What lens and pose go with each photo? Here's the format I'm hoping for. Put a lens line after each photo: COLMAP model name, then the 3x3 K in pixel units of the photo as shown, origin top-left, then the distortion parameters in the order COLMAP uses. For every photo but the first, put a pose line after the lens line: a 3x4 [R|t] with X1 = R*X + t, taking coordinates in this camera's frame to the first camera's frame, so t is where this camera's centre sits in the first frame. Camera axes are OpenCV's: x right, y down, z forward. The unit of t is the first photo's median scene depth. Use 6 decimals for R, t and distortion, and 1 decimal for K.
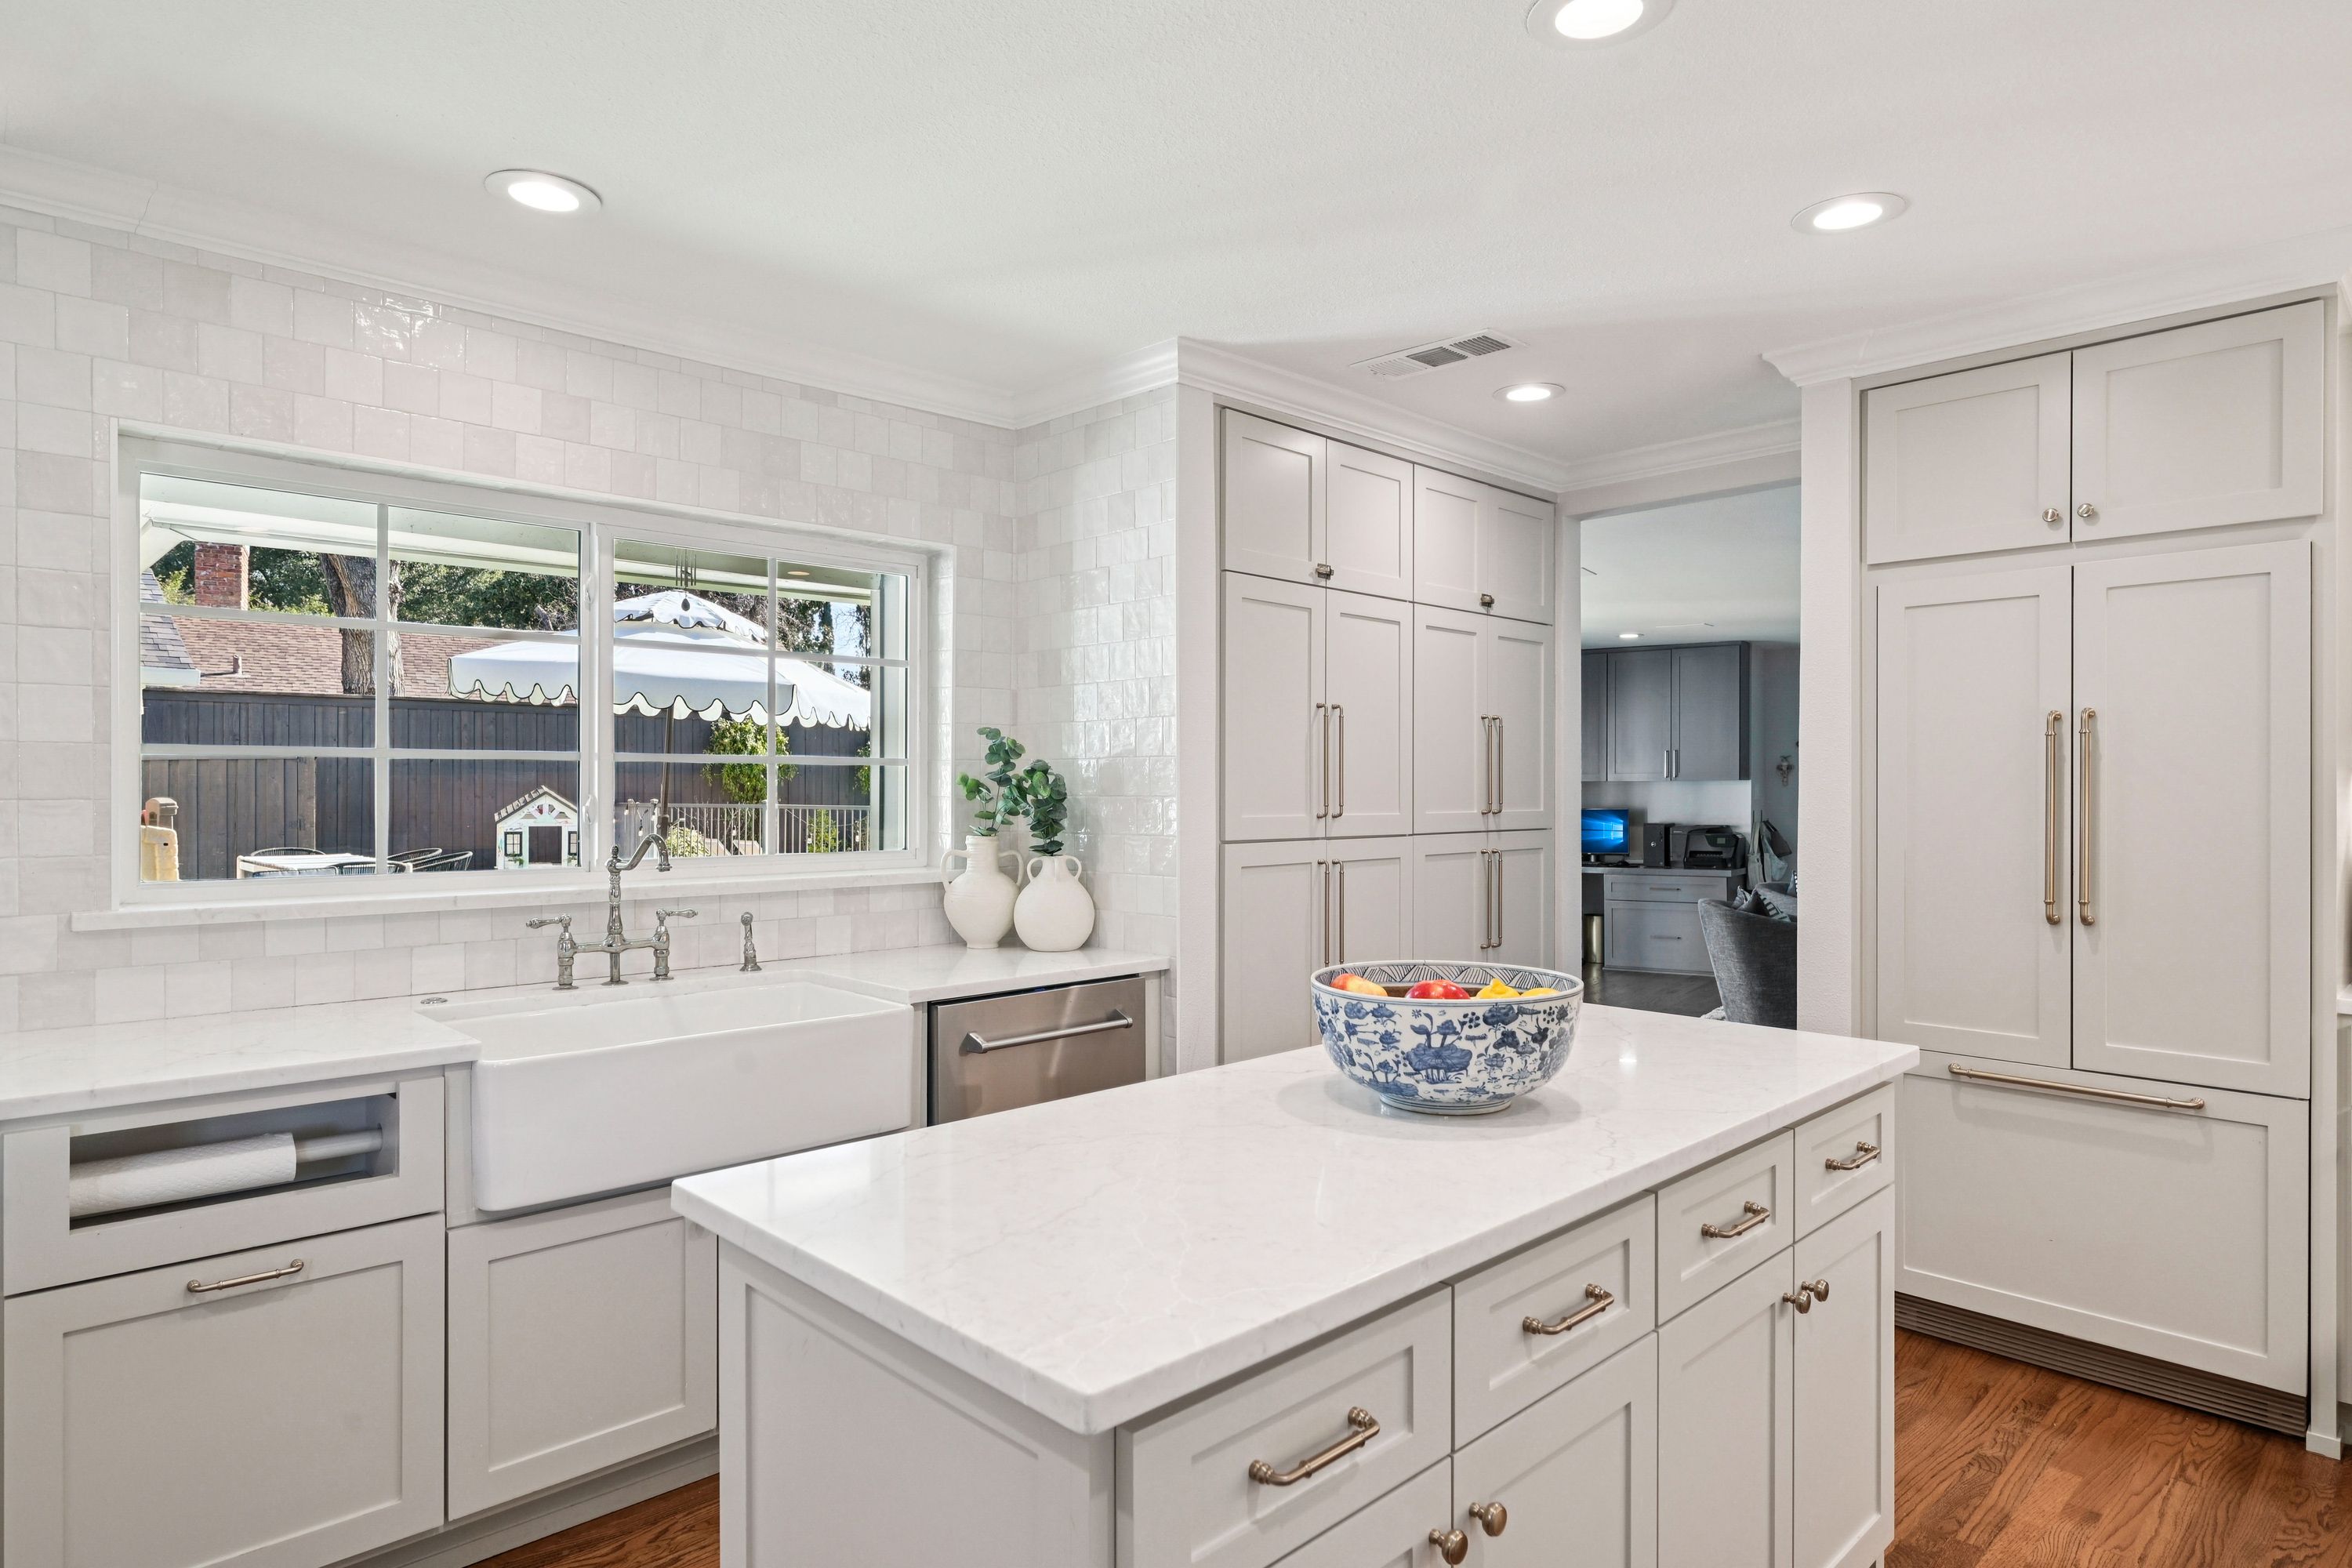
lens RADIAL K [[1312.2, 0, 1186.7], [0, 1312.2, 791.3], [0, 0, 1]] dist [-0.003491, -0.001210]
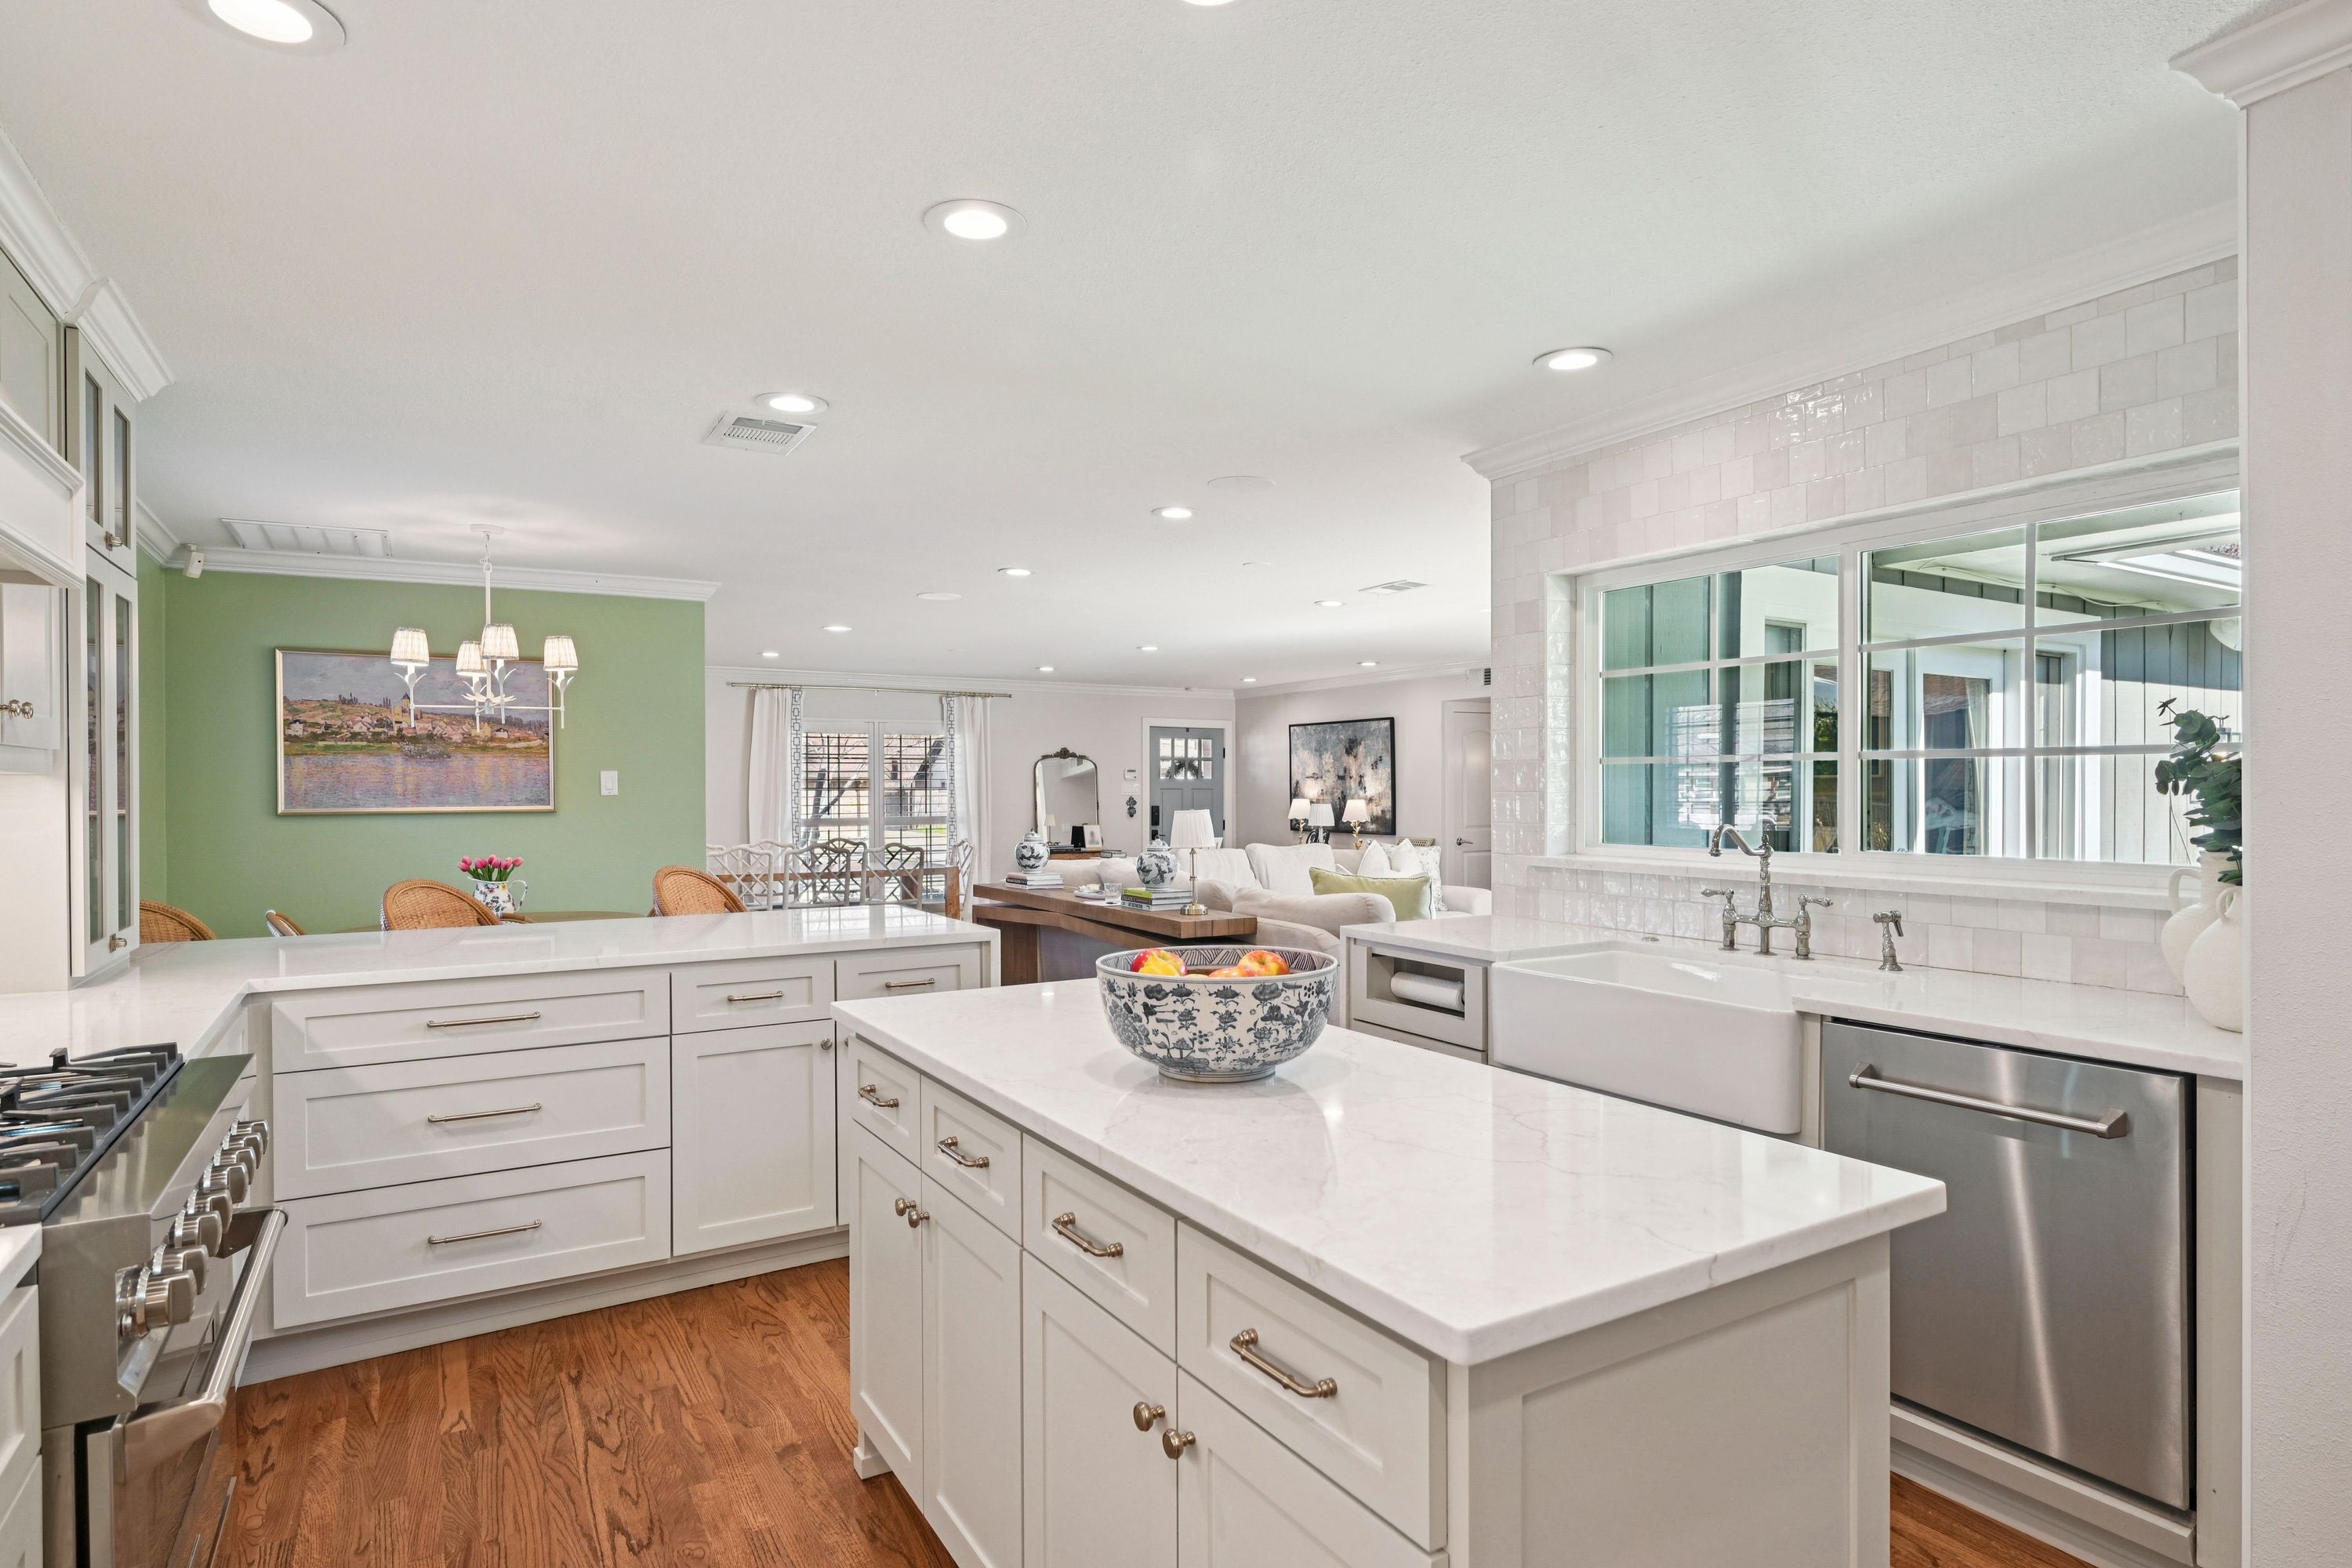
lens RADIAL K [[1312.2, 0, 1197.1], [0, 1312.2, 788.9], [0, 0, 1]] dist [-0.003491, -0.001210]
pose [[-0.237058, 0.002104, -0.971493, 0.699705], [0.001688, 0.999997, 0.001754, -0.001163], [0.971494, -0.001224, -0.237060, 0.686718]]
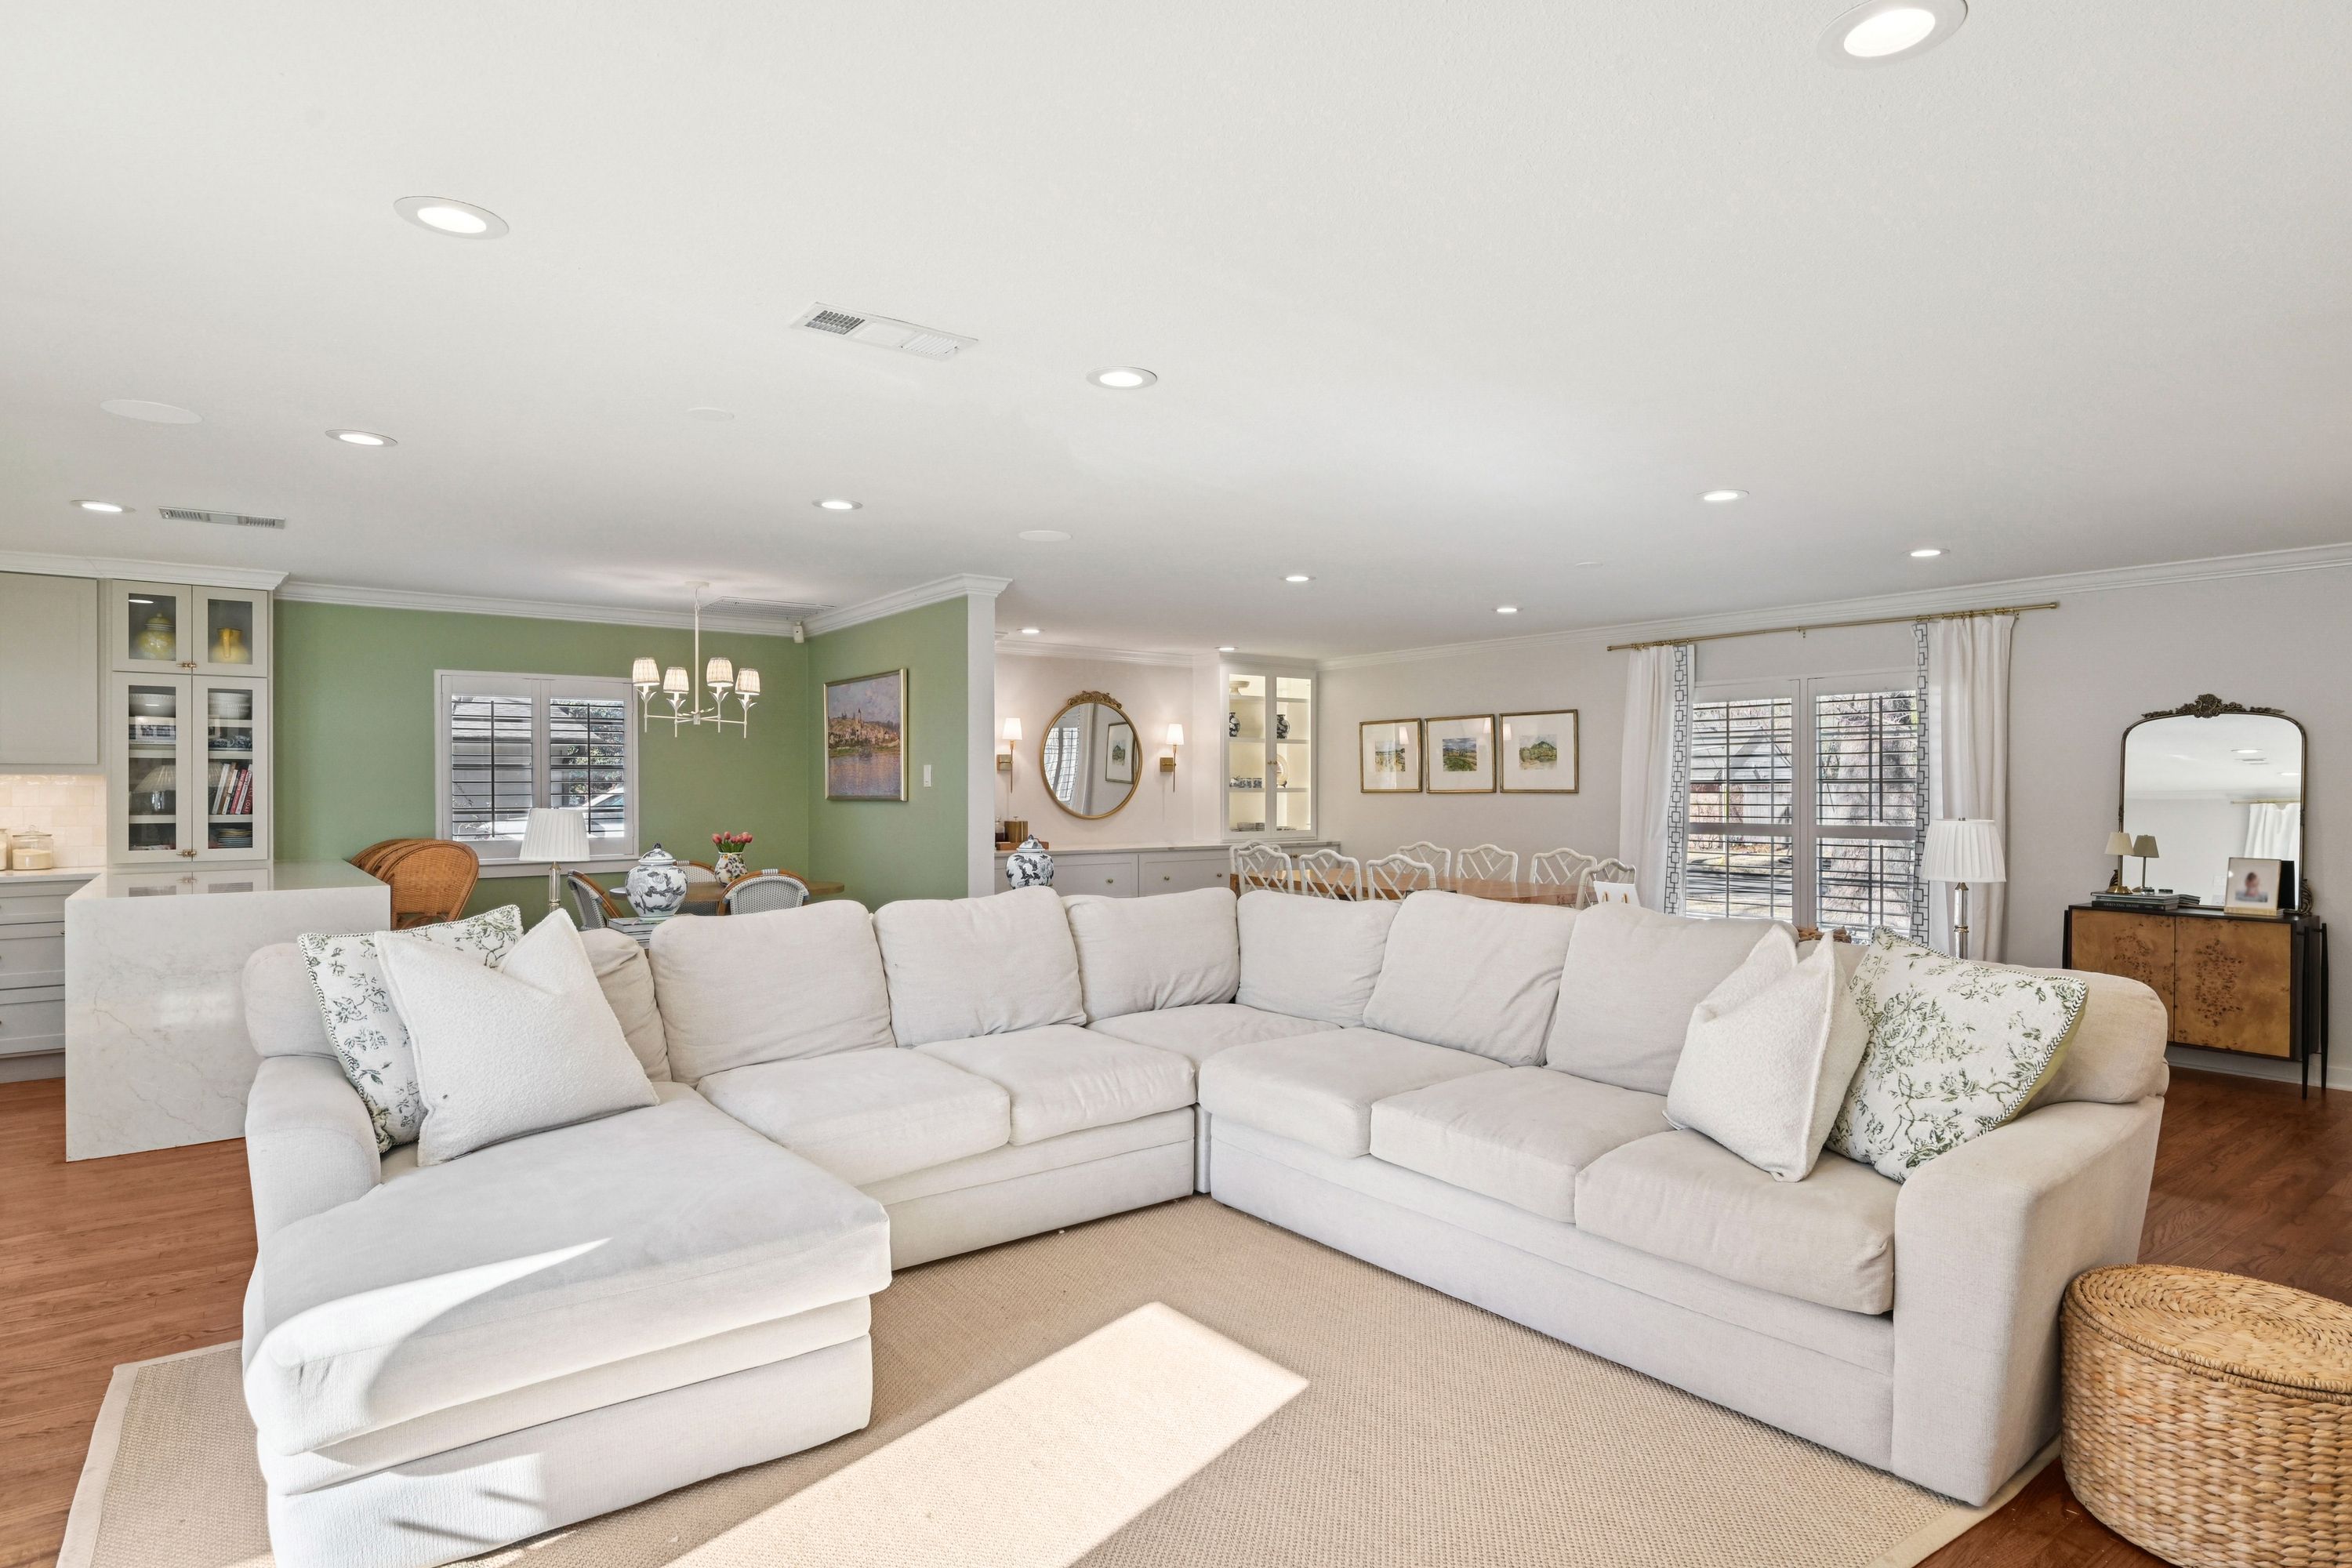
lens RADIAL K [[1240.1, 0, 1171.4], [0, 1240.1, 787.1], [0, 0, 1]] dist [0.000886, 0.000795]
pose [[-0.990850, 0.003740, 0.134914, -1.720717], [0.003936, 0.999992, 0.001184, 0.009946], [-0.134909, 0.001704, -0.990857, 1.340824]]
